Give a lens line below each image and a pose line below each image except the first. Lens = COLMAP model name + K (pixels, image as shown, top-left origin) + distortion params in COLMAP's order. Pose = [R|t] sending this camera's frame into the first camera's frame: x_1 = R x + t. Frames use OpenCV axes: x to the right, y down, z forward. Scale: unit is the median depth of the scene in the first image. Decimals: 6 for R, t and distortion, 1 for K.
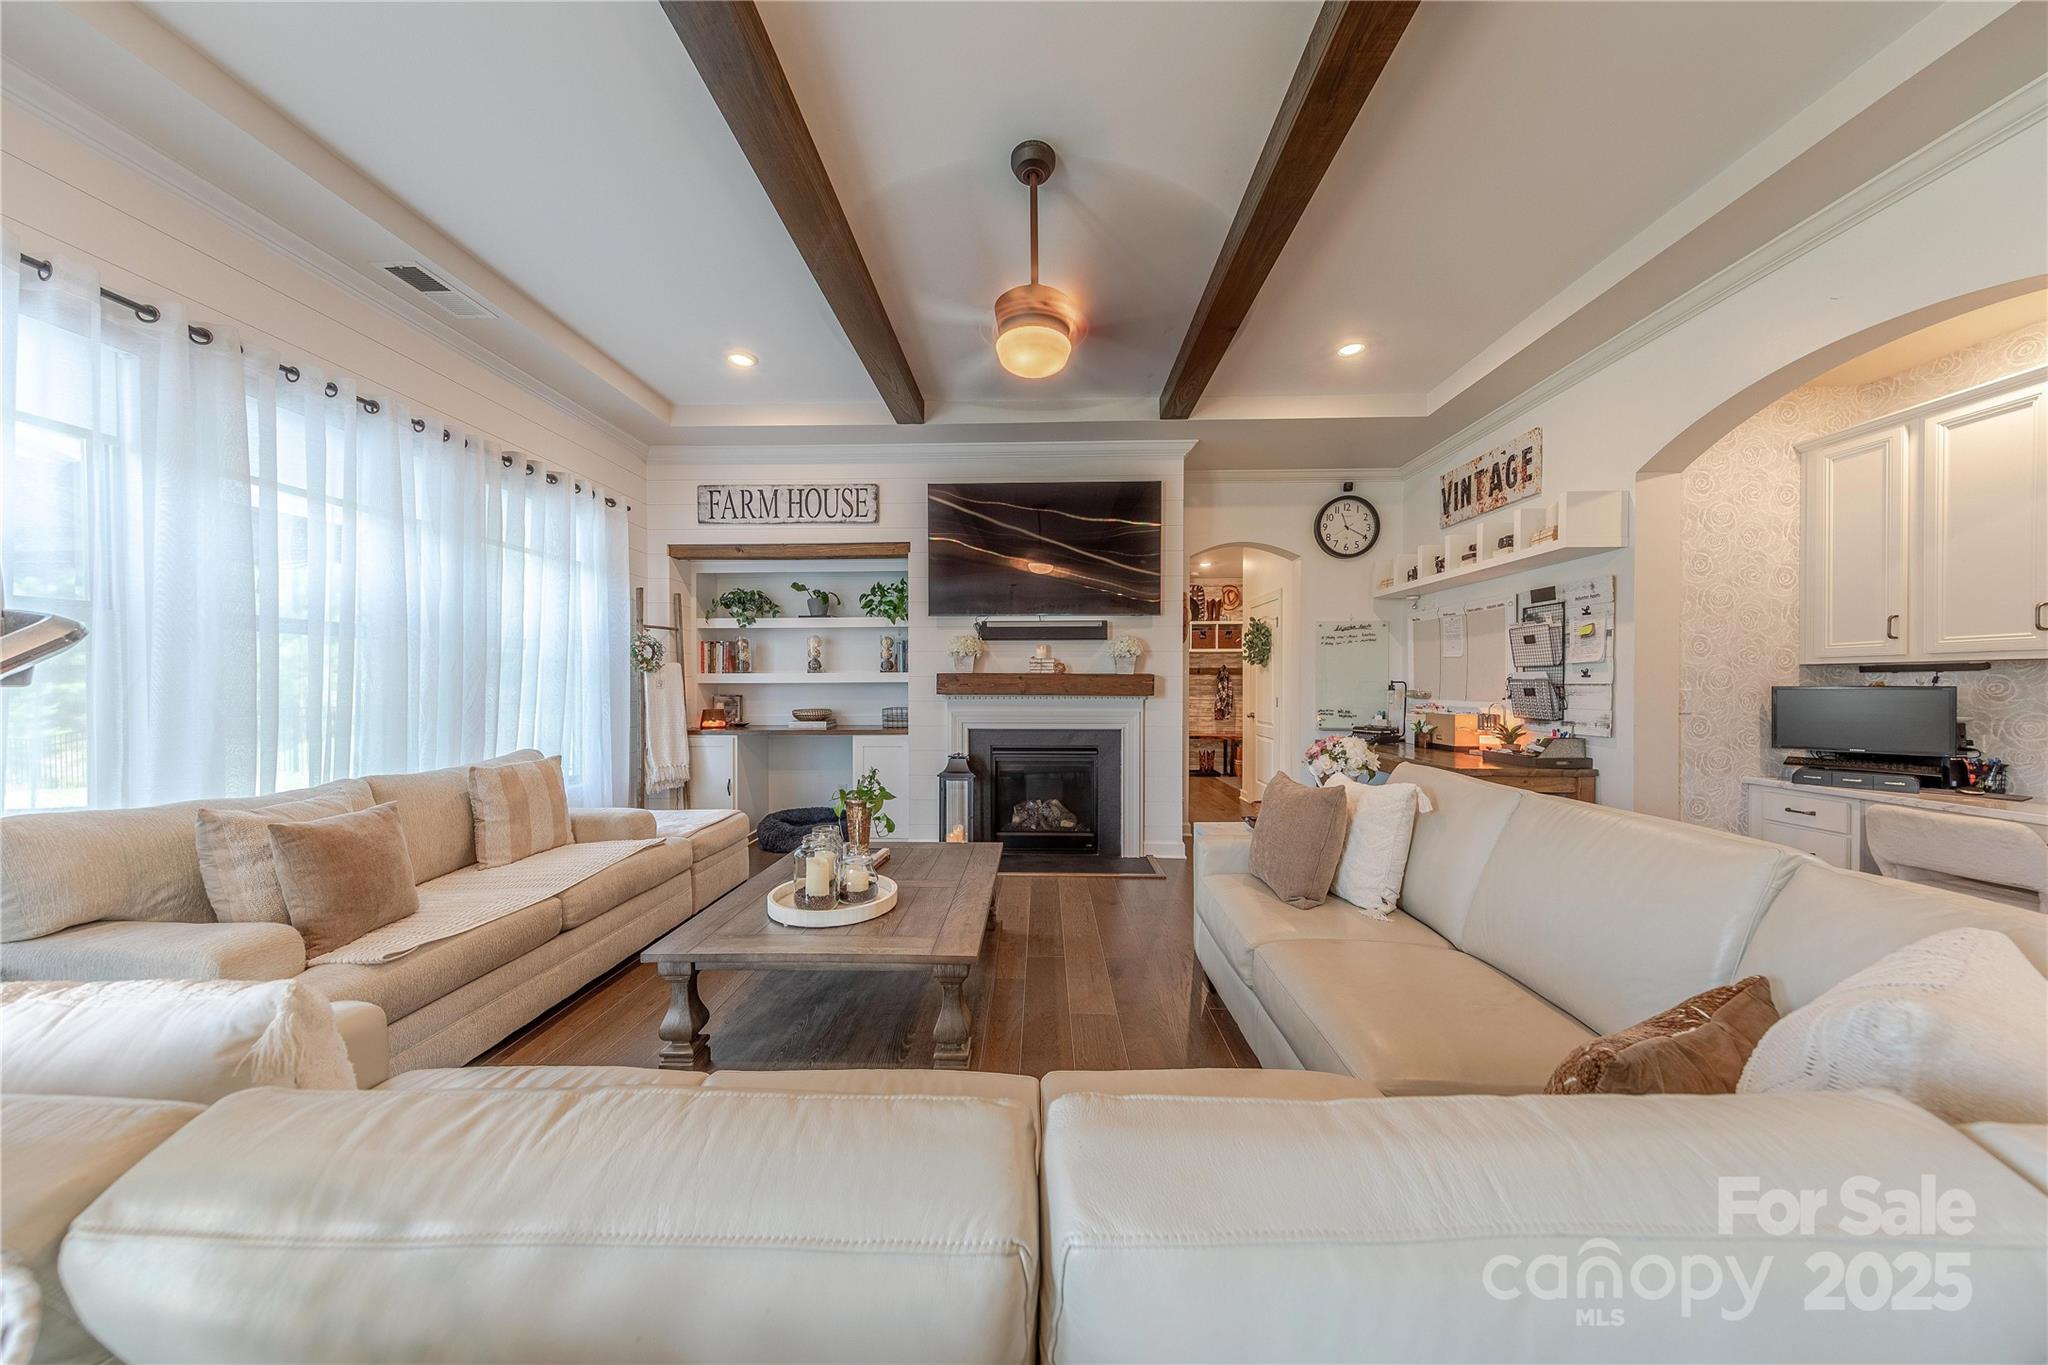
lens RADIAL K [[651.9, 0, 1022.3], [0, 651.9, 689.4], [0, 0, 1]] dist [0.013561, -0.000482]
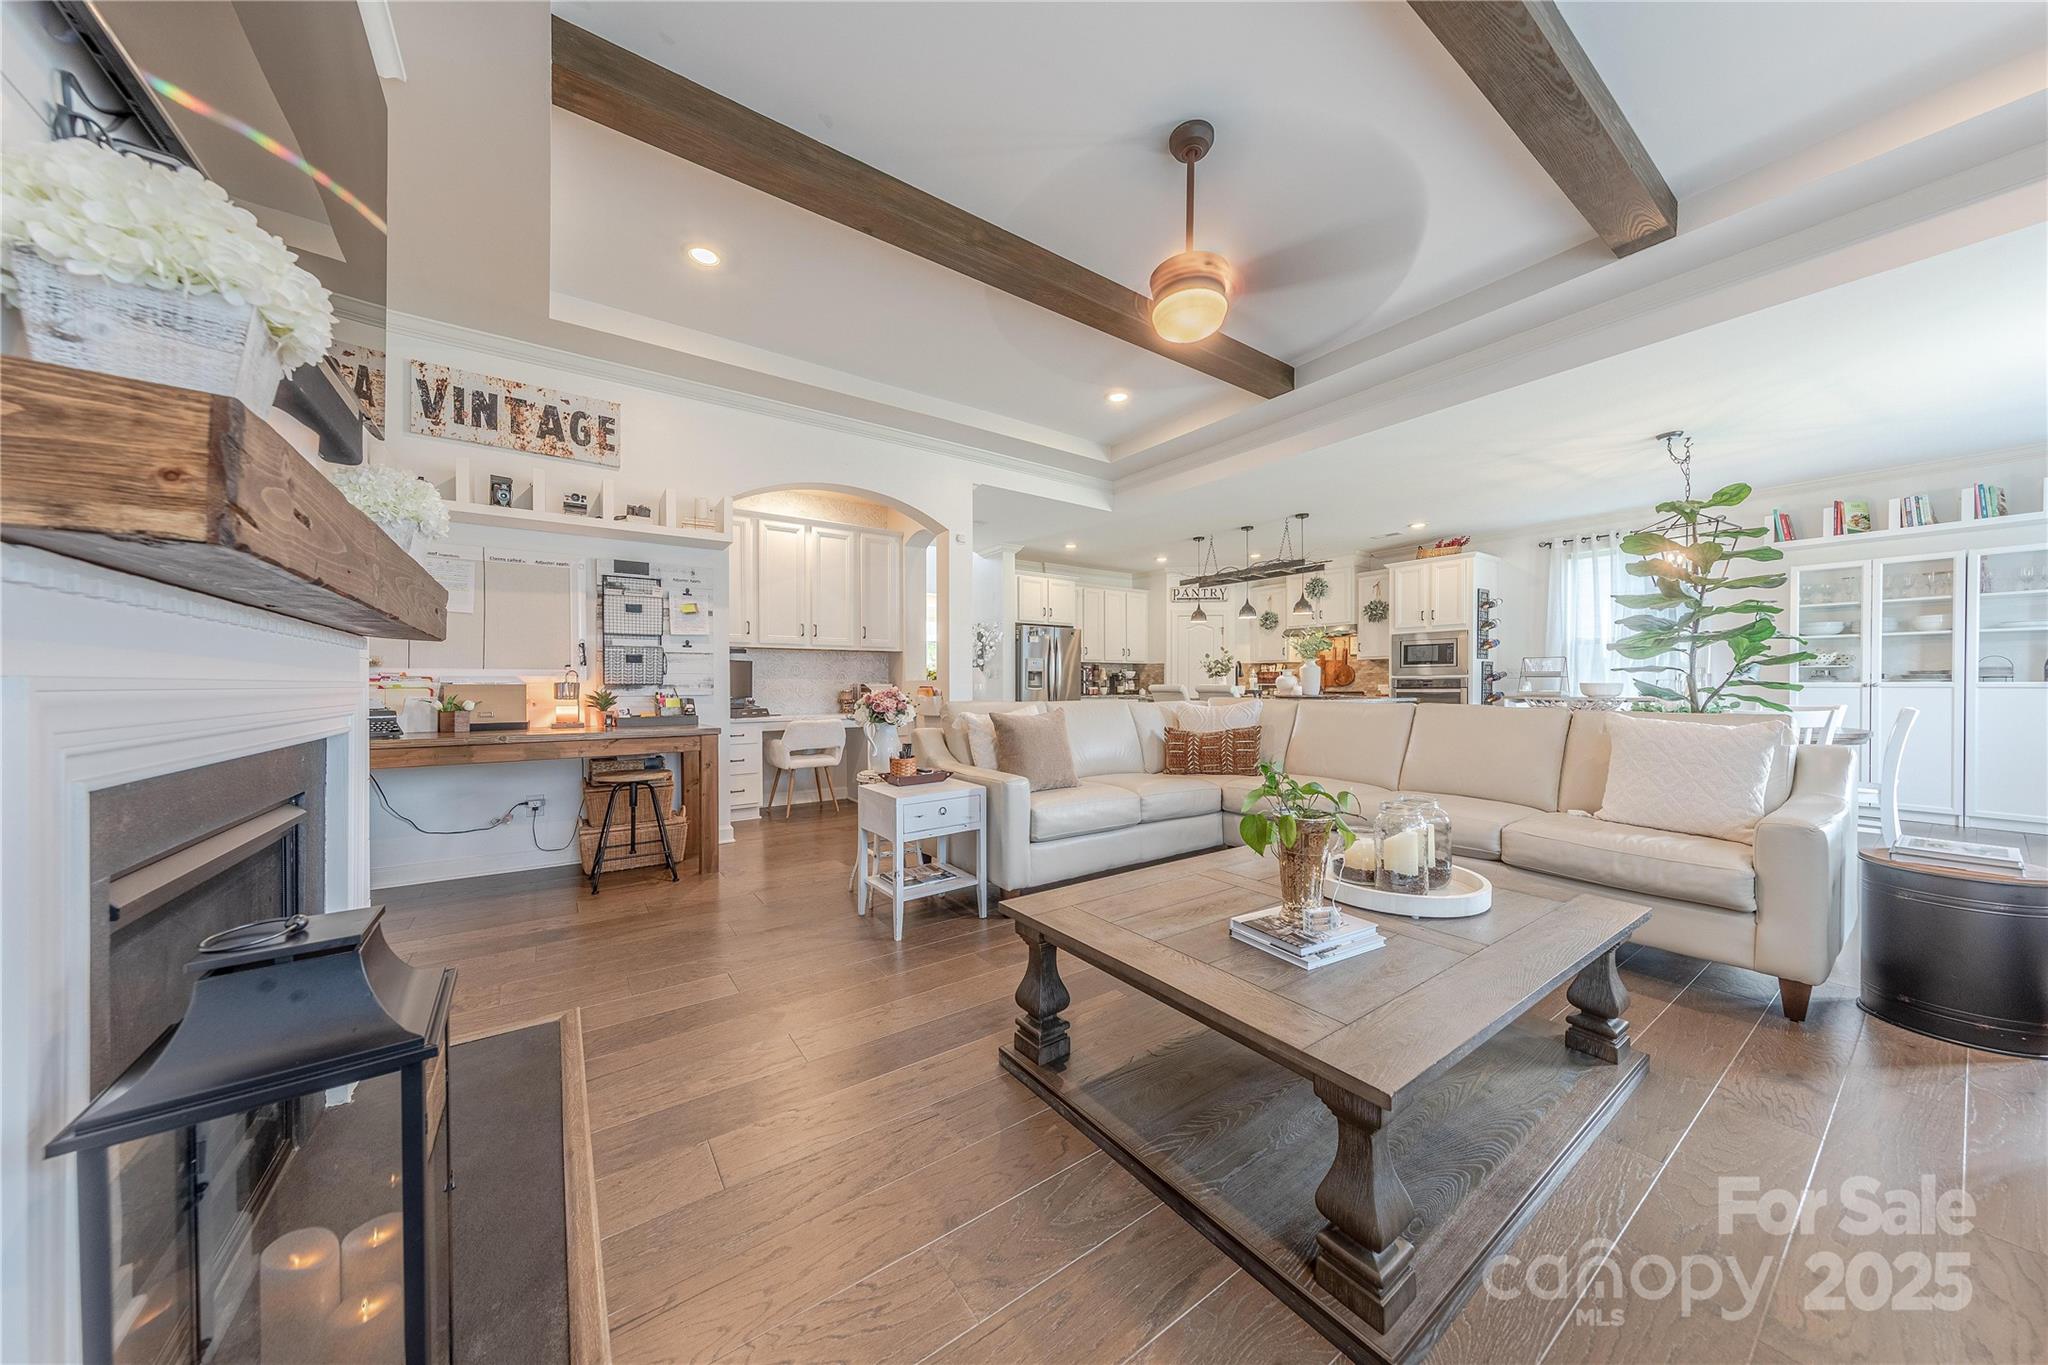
lens RADIAL K [[651.9, 0, 1013.1], [0, 651.9, 685.6], [0, 0, 1]] dist [0.013561, -0.000482]
pose [[-0.583258, -0.003516, 0.812279, -0.362283], [0.007989, 0.999917, 0.010065, 0.034967], [-0.812247, 0.012360, -0.583182, 0.947198]]
